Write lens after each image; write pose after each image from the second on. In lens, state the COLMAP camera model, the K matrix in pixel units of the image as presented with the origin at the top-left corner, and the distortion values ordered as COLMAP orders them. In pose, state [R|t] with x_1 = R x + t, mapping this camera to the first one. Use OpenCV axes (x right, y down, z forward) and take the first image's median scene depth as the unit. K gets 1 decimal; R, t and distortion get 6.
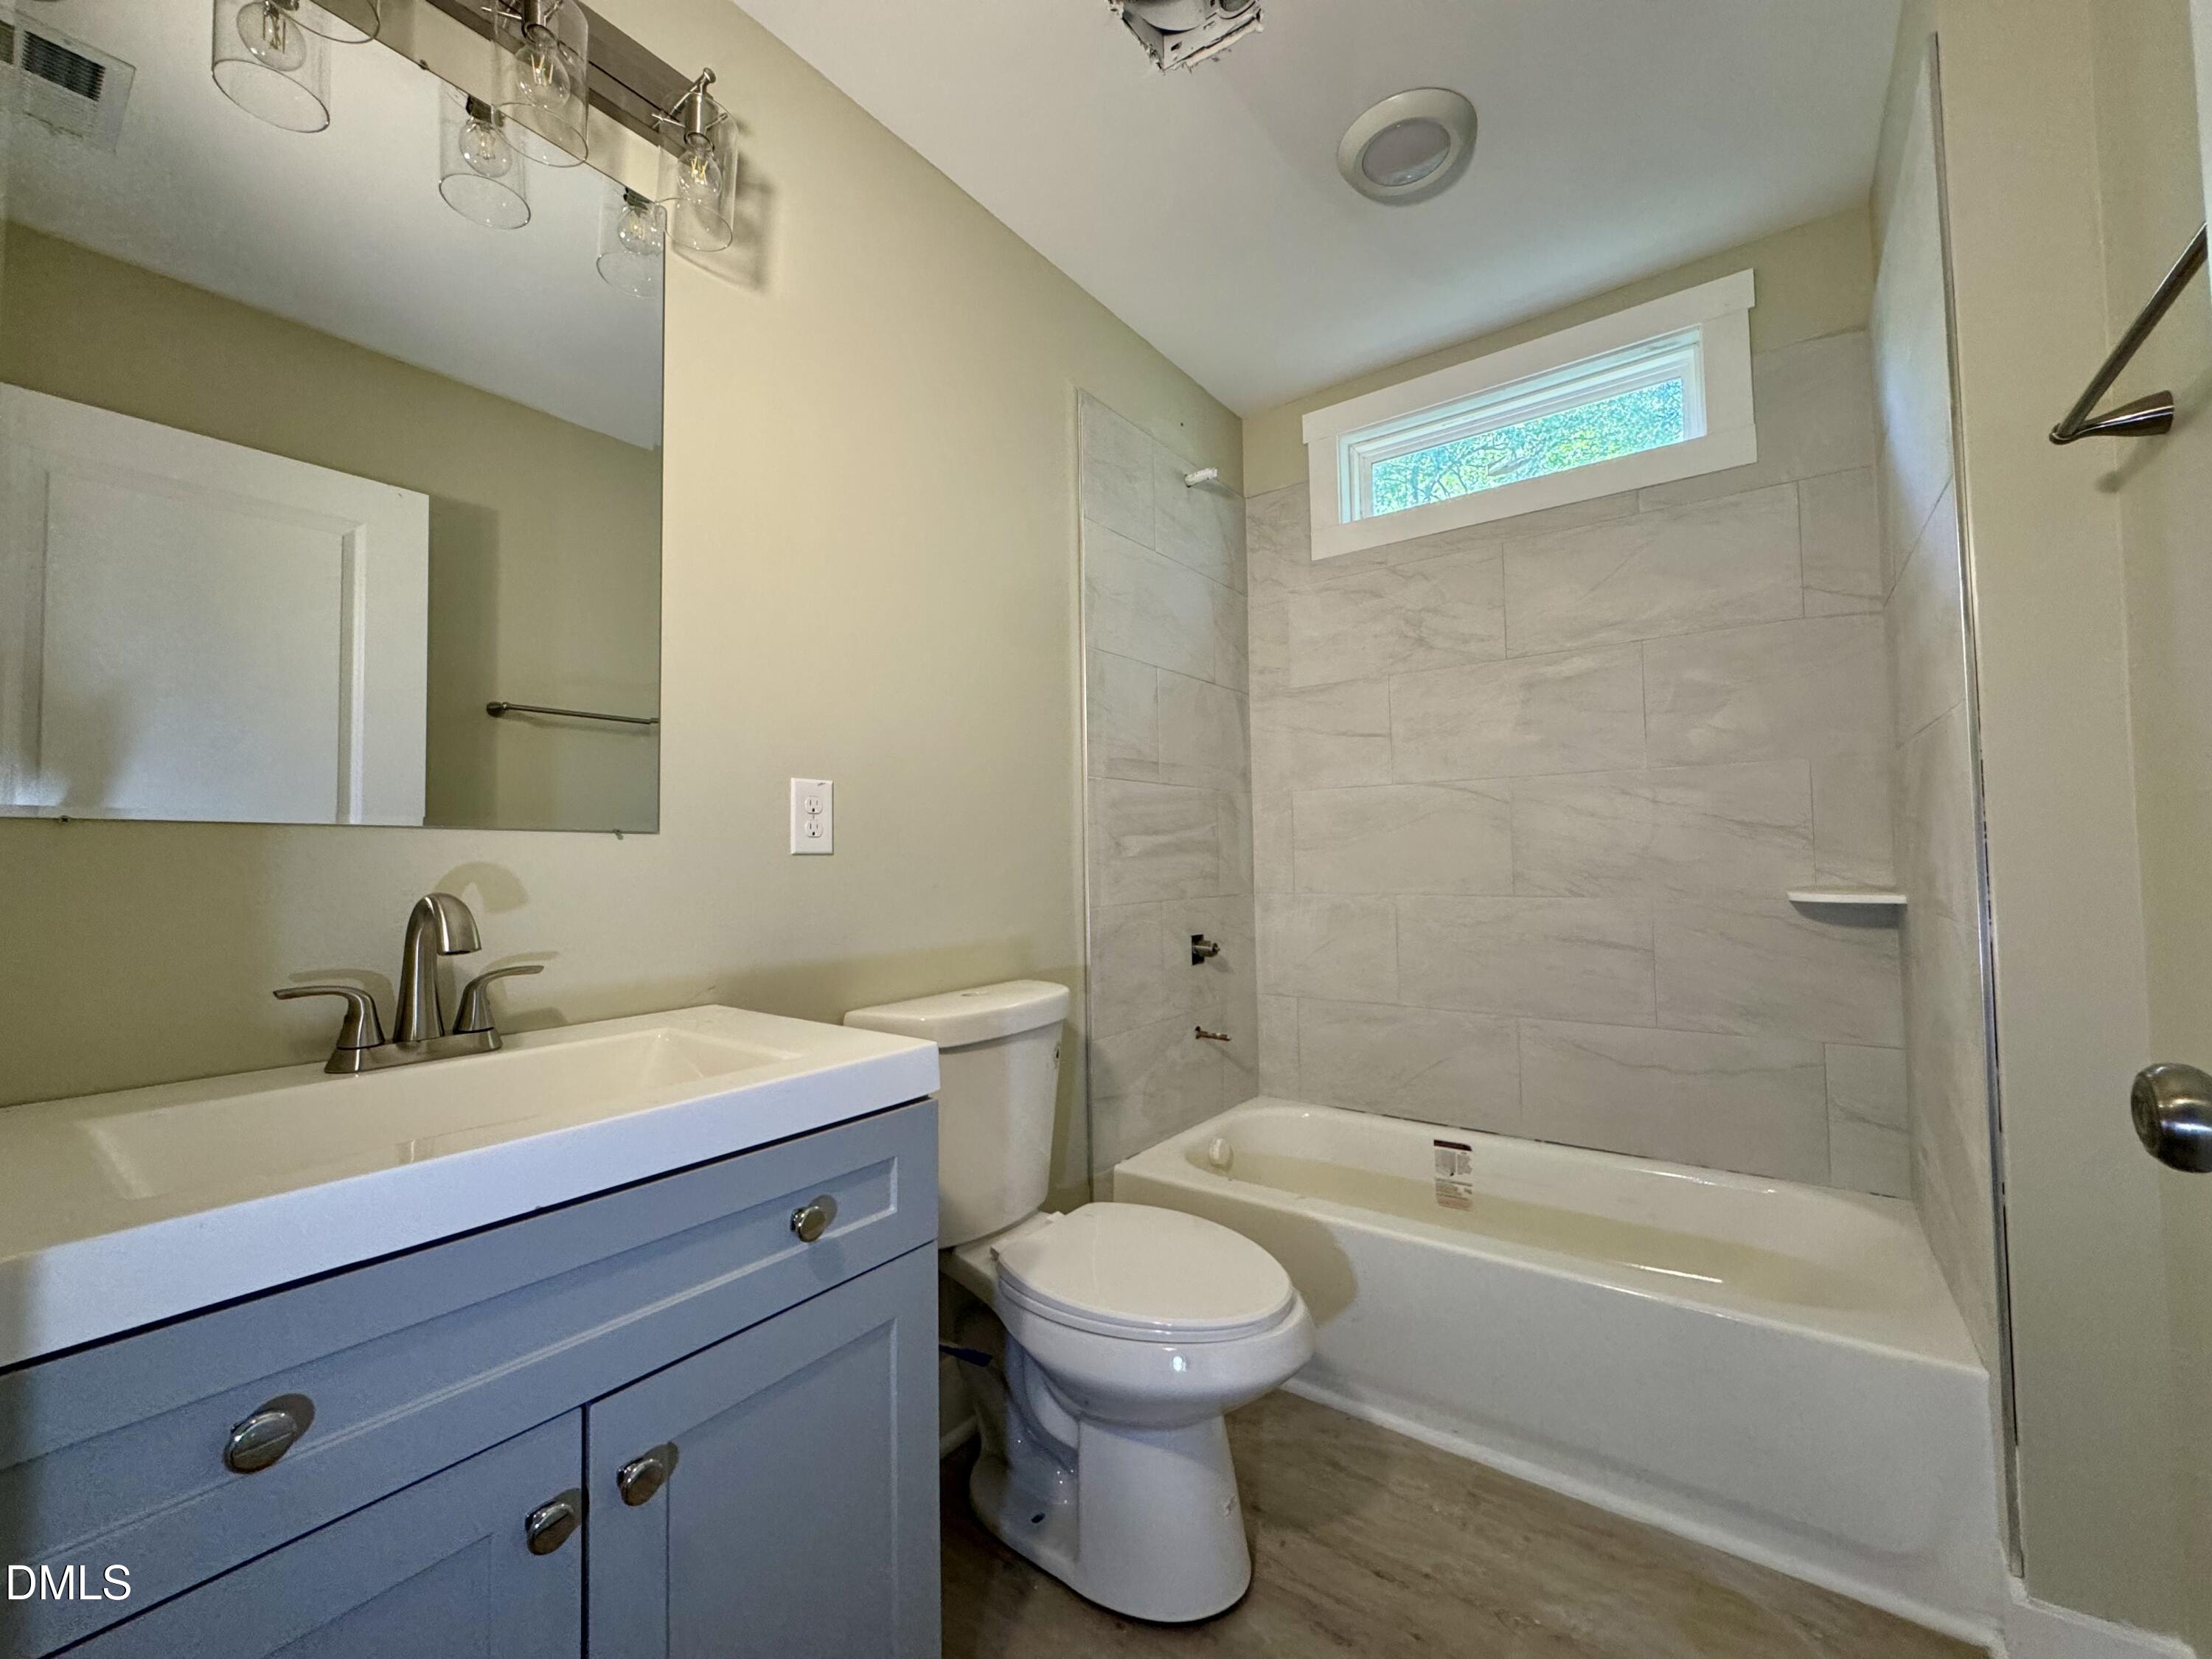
lens RADIAL K [[884.5, 0, 1106.0], [0, 884.5, 829.5], [0, 0, 1]] dist [-0.002305, -0.000067]
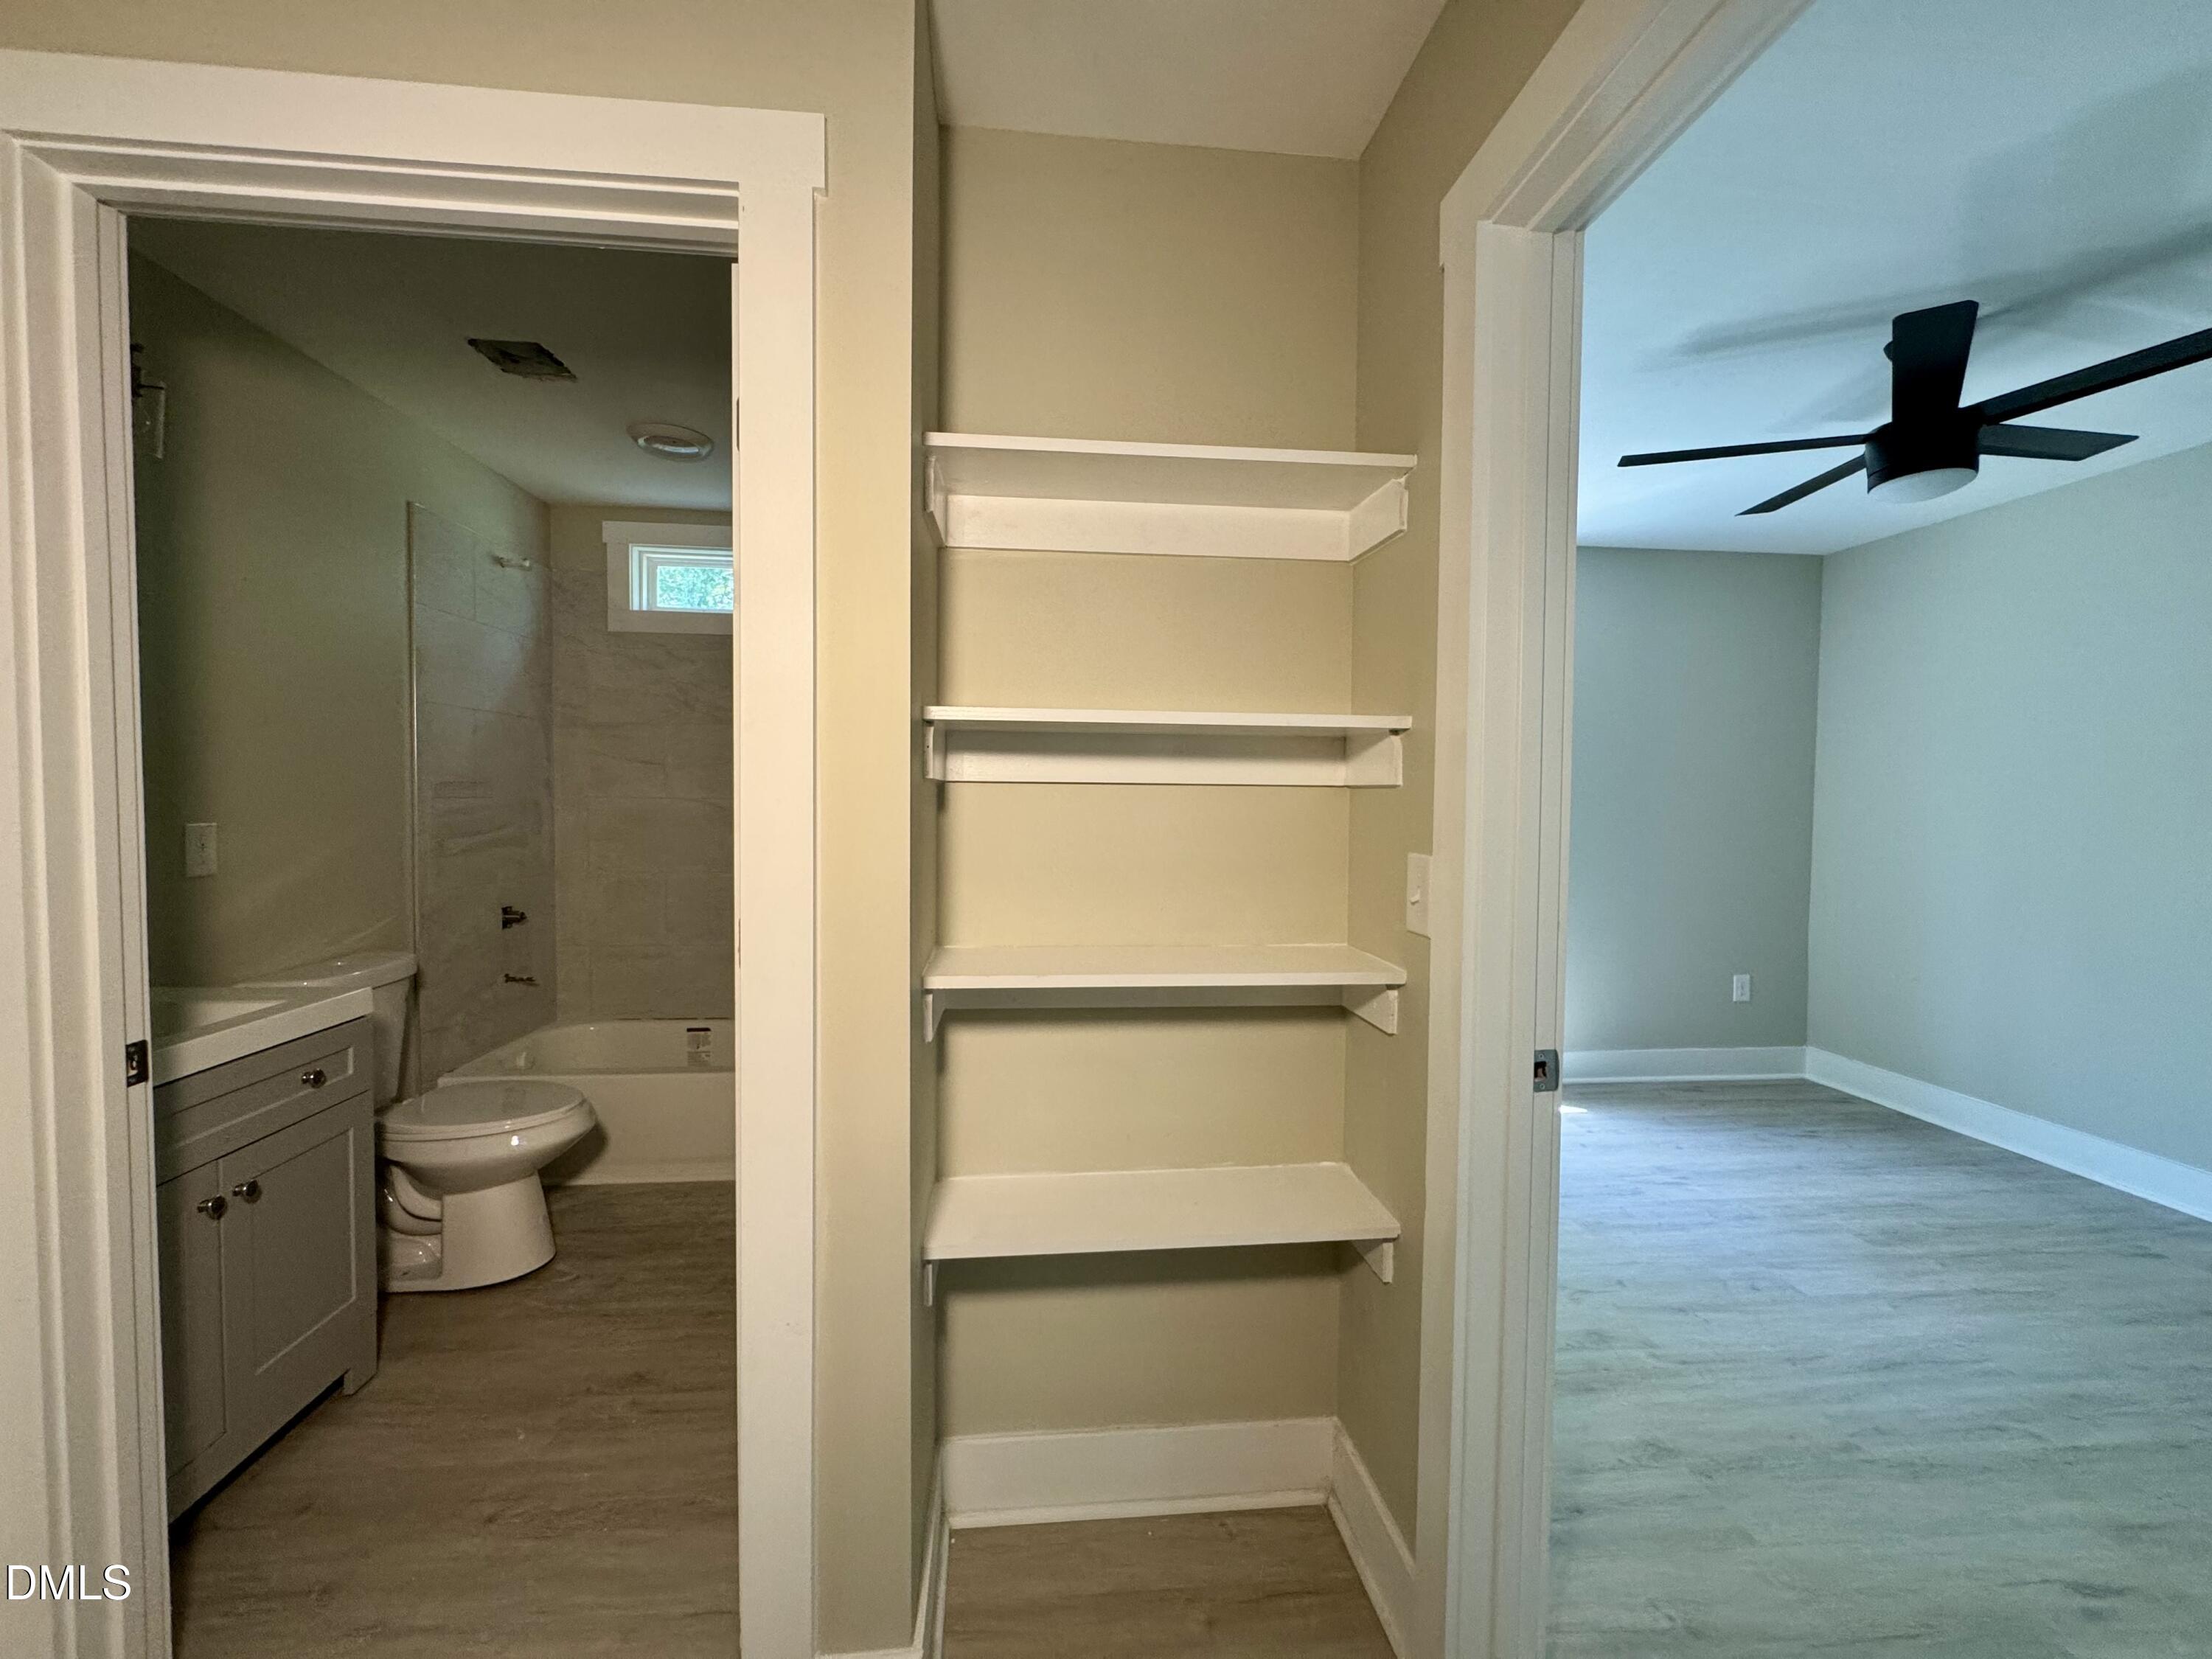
lens RADIAL K [[884.5, 0, 1106.0], [0, 884.5, 829.5], [0, 0, 1]] dist [-0.002305, -0.000067]
pose [[0.740994, 0.000153, 0.671512, -0.126310], [-0.048478, 0.997403, 0.053266, -0.116262], [-0.669760, -0.072023, 0.739077, -0.609454]]
